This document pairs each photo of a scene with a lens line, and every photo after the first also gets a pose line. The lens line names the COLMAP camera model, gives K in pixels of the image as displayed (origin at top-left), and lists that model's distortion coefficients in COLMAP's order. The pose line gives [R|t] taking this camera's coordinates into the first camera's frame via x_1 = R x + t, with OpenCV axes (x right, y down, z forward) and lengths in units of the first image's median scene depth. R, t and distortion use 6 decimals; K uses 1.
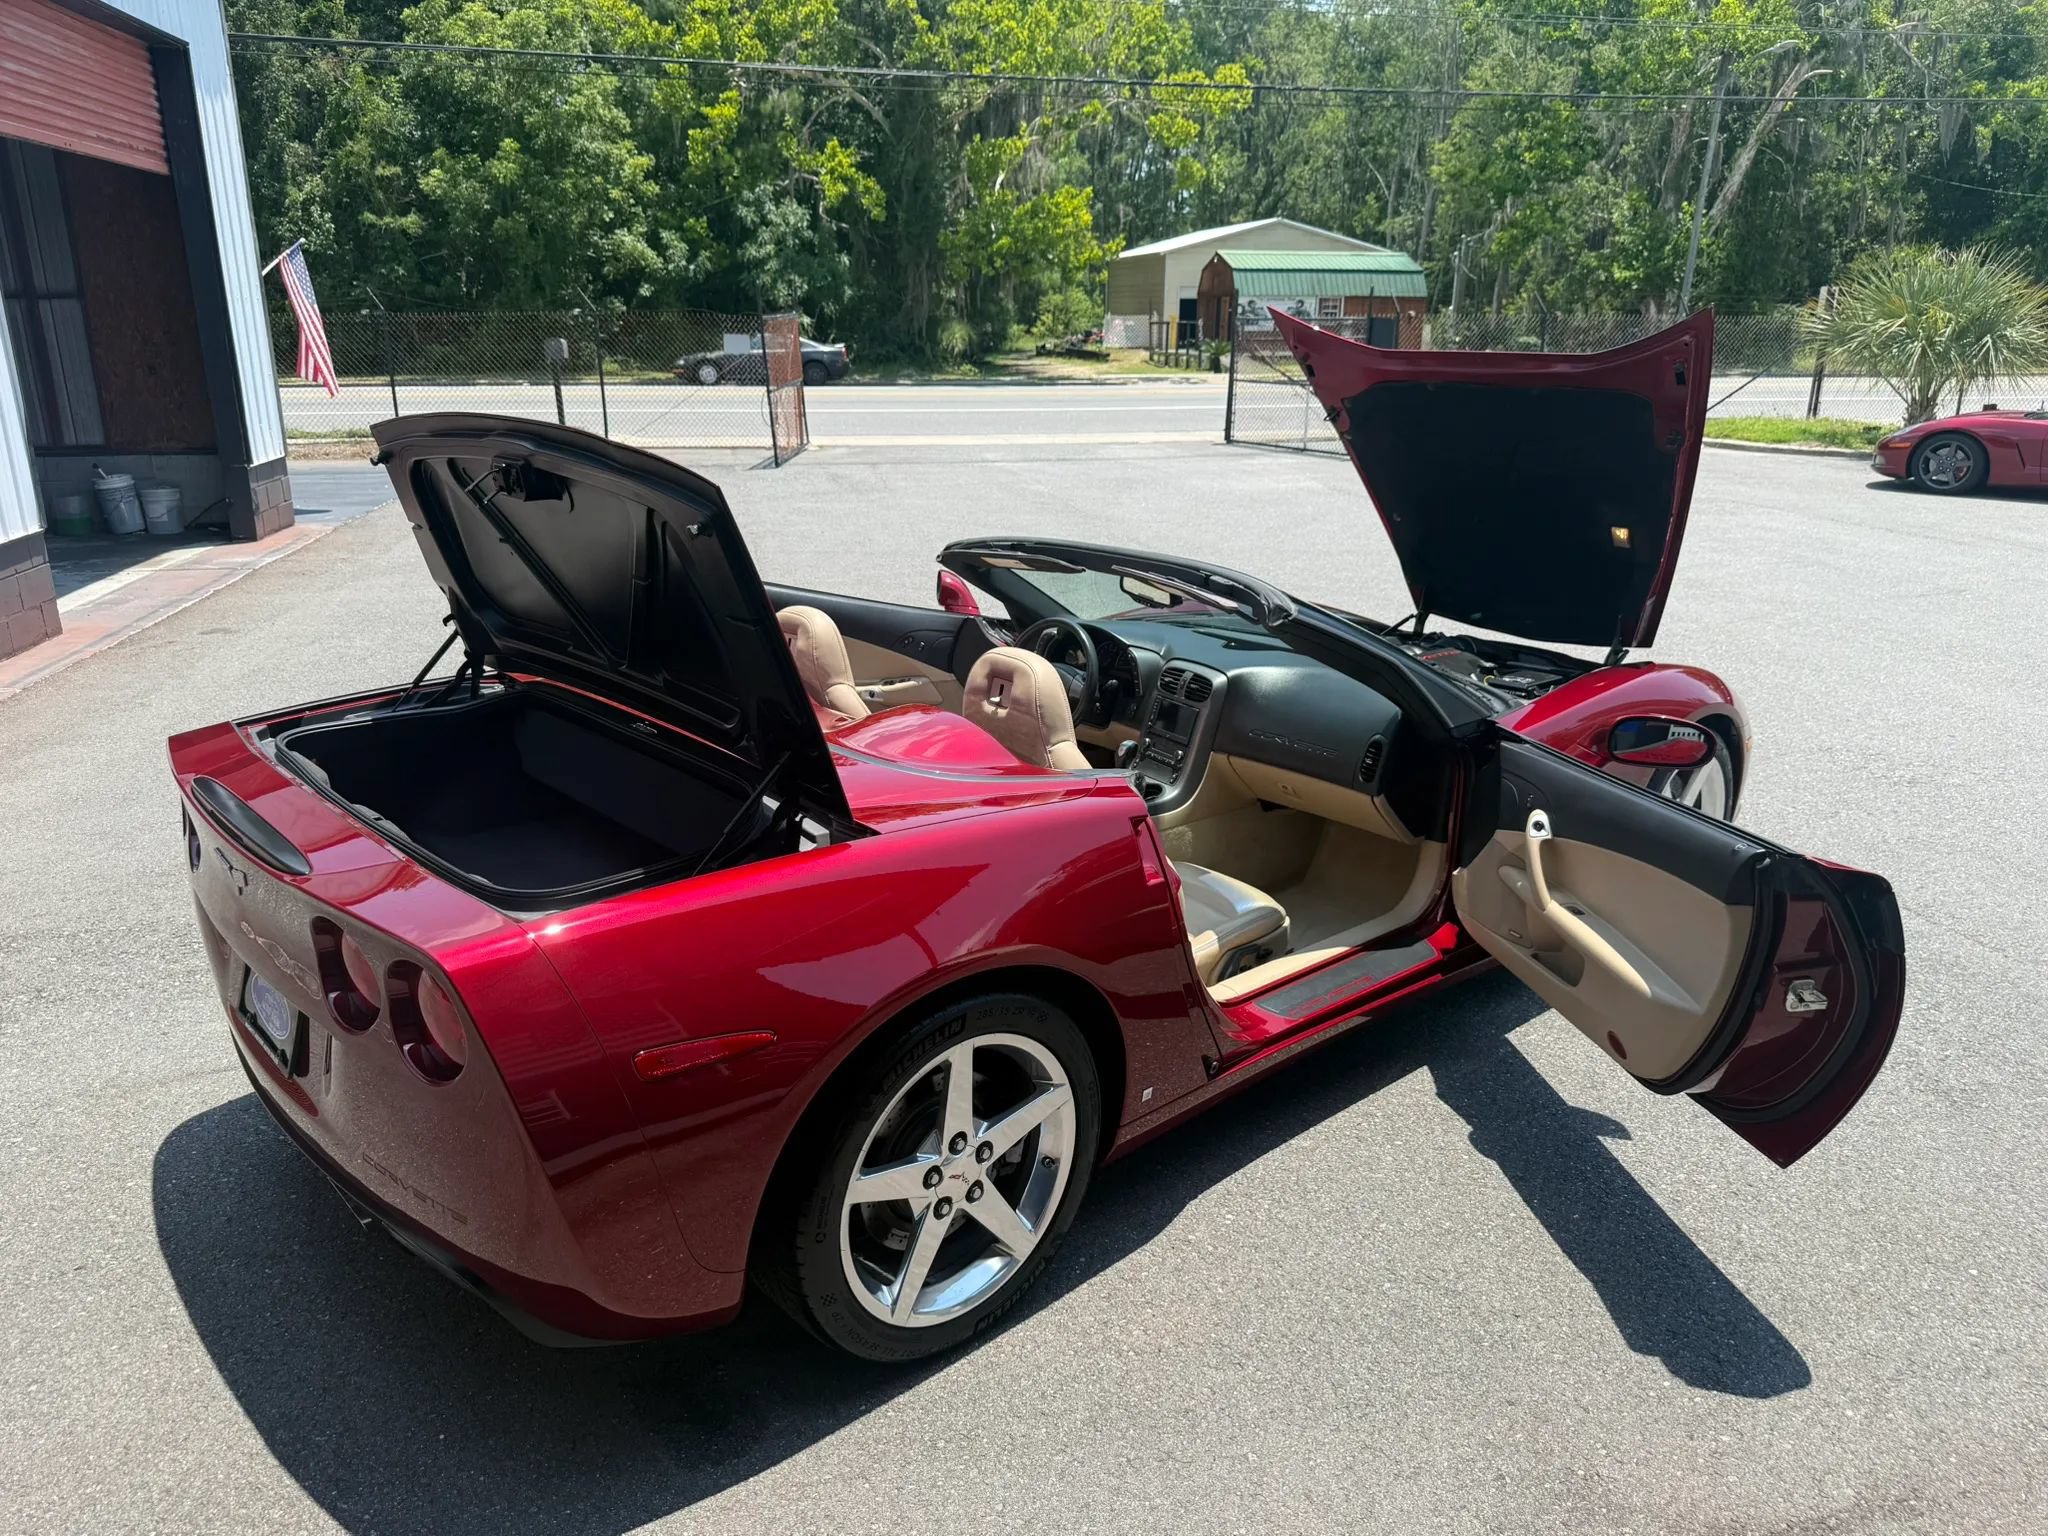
lens RADIAL K [[1448.7, 0, 1028.1], [0, 1448.7, 760.5], [0, 0, 1]] dist [0.016560, -0.026125]
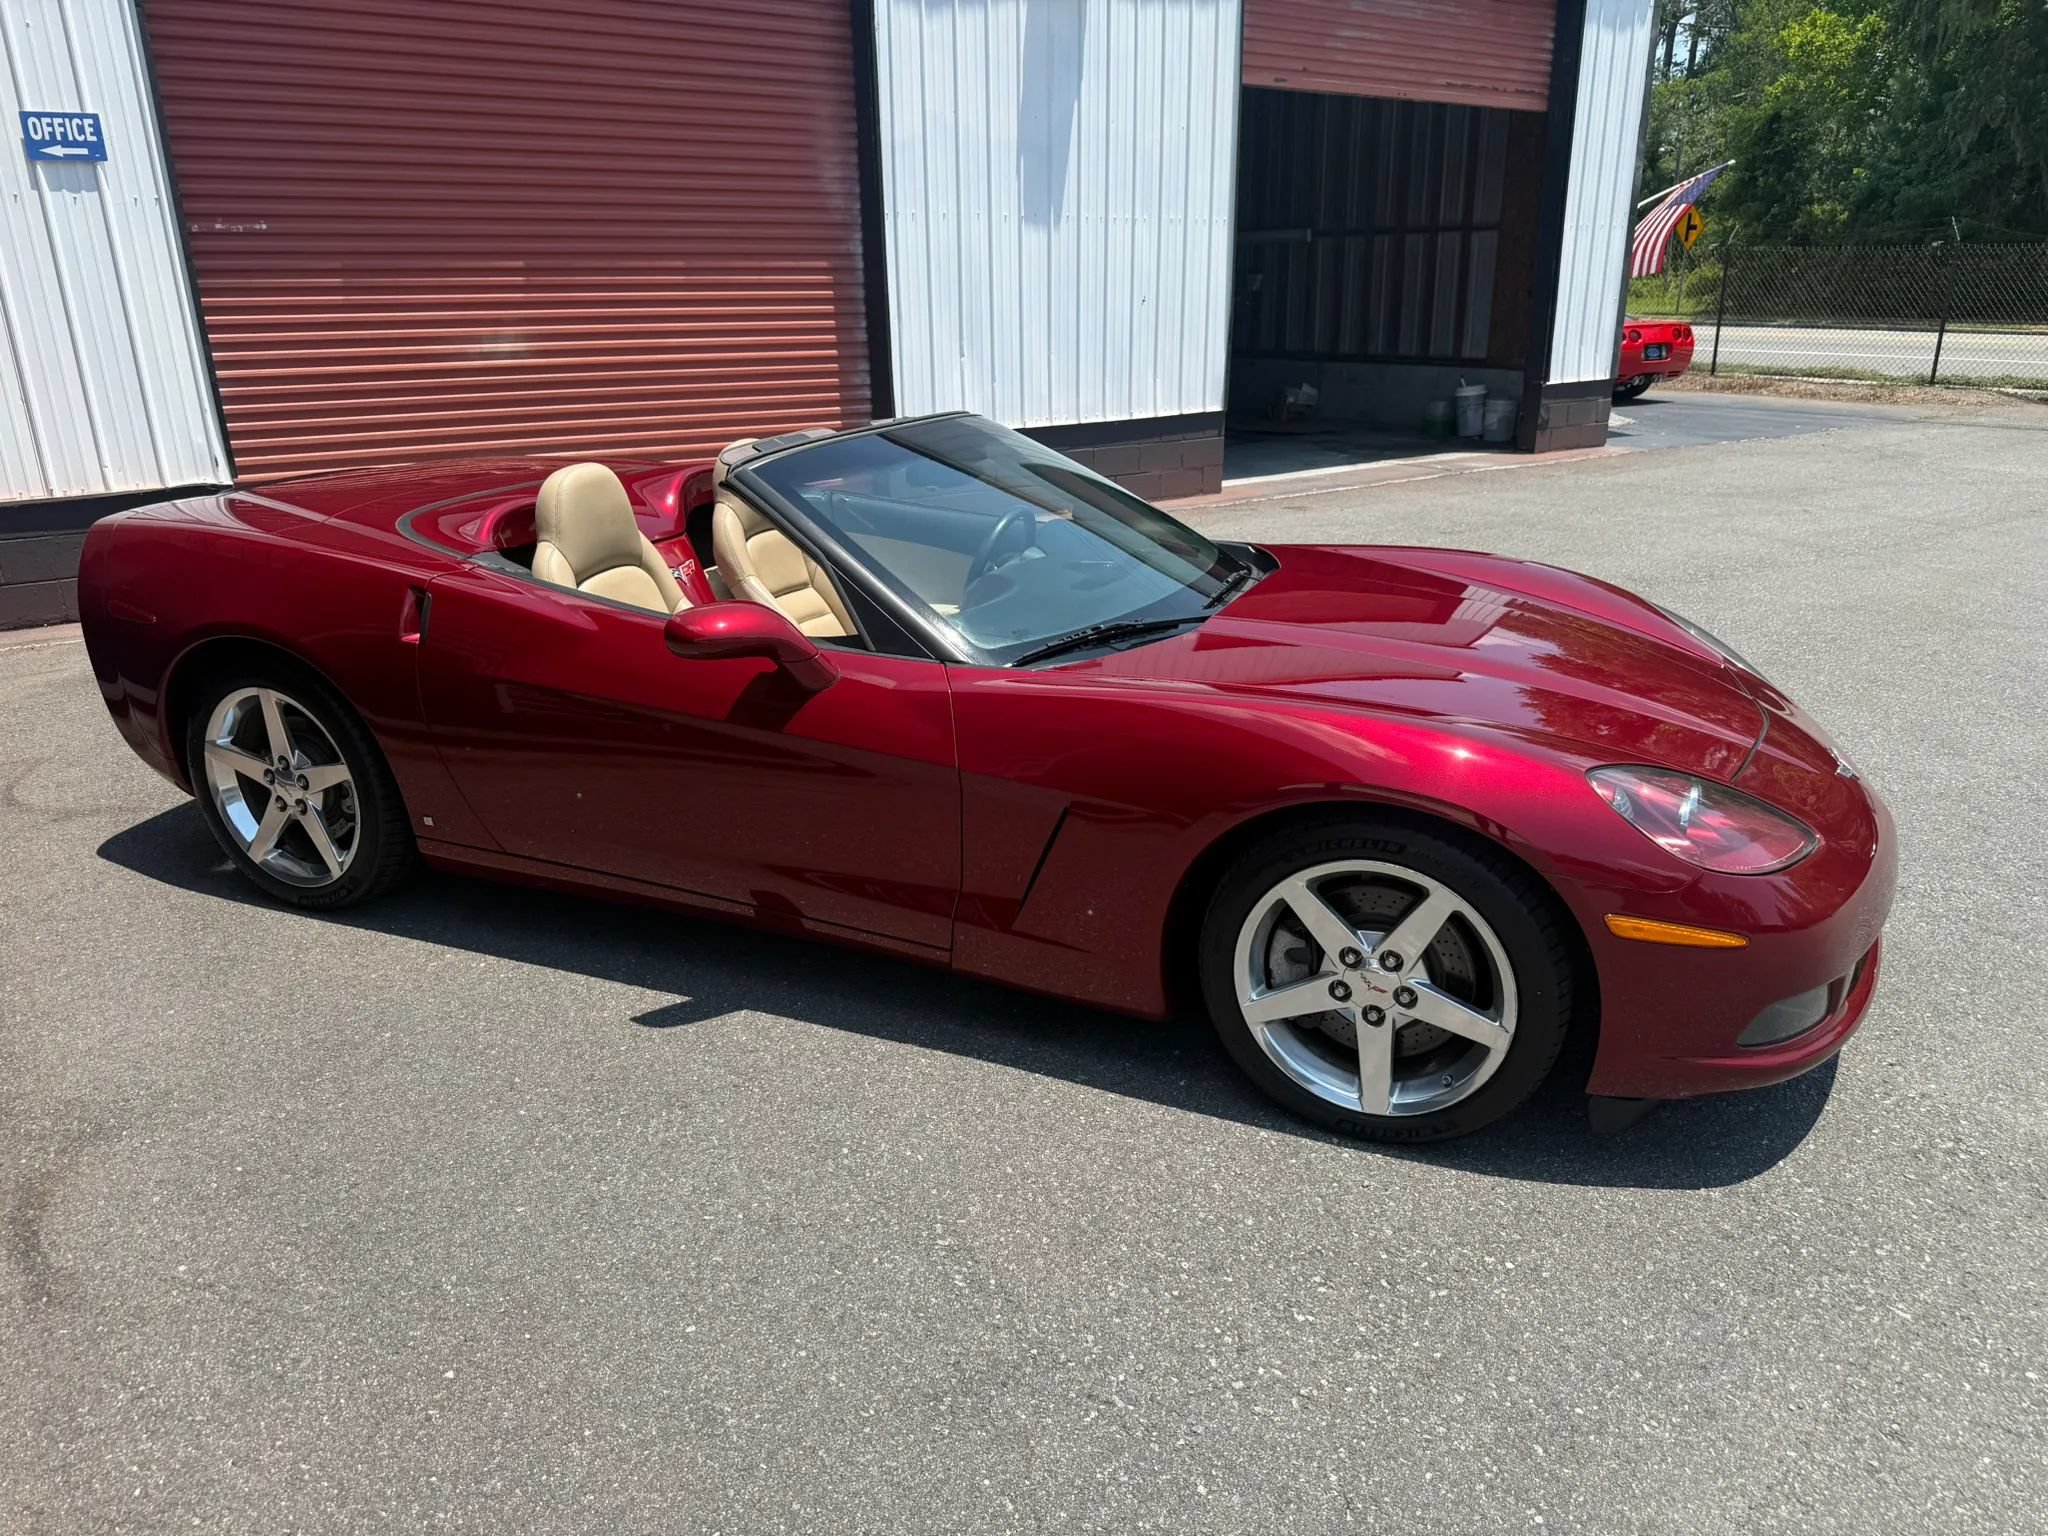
lens RADIAL K [[1448.7, 0, 1026.2], [0, 1448.7, 768.6], [0, 0, 1]] dist [0.016560, -0.026125]
pose [[0.424945, 0.287794, -0.858252, 0.841733], [-0.256016, 0.947615, 0.190999, -0.109435], [0.868261, 0.138562, 0.476364, 0.532095]]
